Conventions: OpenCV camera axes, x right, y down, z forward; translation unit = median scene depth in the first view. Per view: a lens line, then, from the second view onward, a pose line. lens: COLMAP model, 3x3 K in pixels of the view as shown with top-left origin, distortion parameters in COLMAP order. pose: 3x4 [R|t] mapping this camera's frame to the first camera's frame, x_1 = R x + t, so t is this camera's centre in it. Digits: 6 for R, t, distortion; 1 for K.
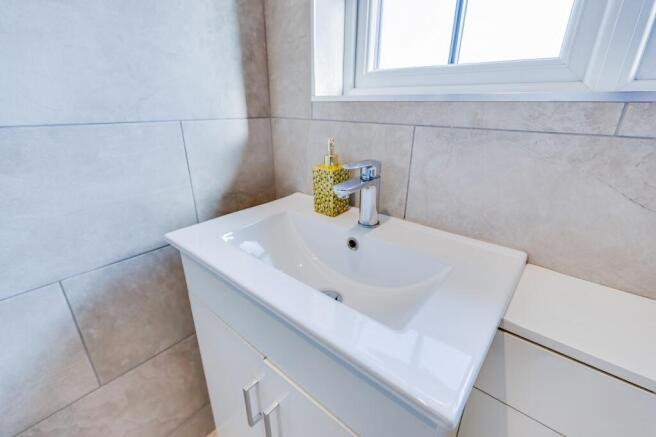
lens RADIAL K [[289.7, 0, 329.0], [0, 289.7, 221.0], [0, 0, 1]] dist [0.004187, 0.000218]
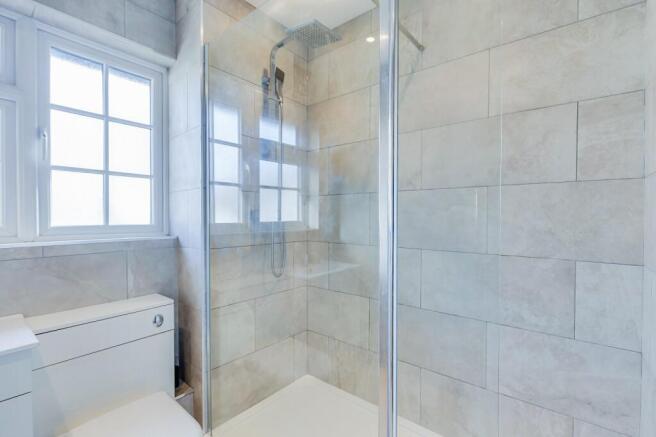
lens RADIAL K [[295.6, 0, 326.2], [0, 295.6, 222.4], [0, 0, 1]] dist [-0.000429, -0.000221]
pose [[-0.023978, -0.024482, 0.999413, -1.218293], [0.375713, 0.926194, 0.031703, 0.206435], [-0.926426, 0.376253, -0.013010, -1.022857]]
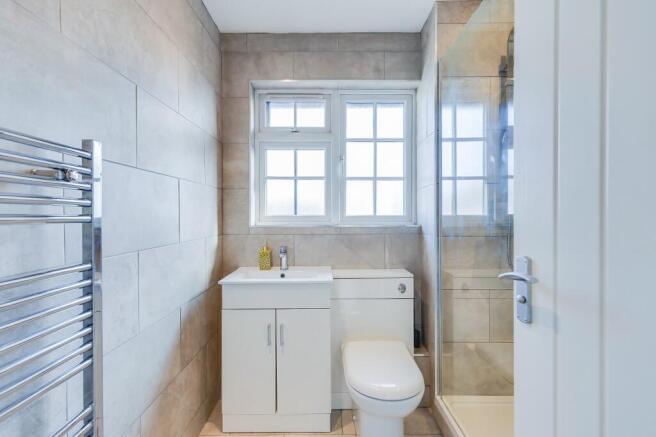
lens RADIAL K [[289.7, 0, 329.0], [0, 289.7, 221.0], [0, 0, 1]] dist [0.004187, 0.000218]
pose [[0.758965, -0.024796, 0.650659, -1.351300], [0.251677, 0.932783, -0.258021, 0.408853], [-0.600526, 0.359585, 0.714190, -1.414530]]
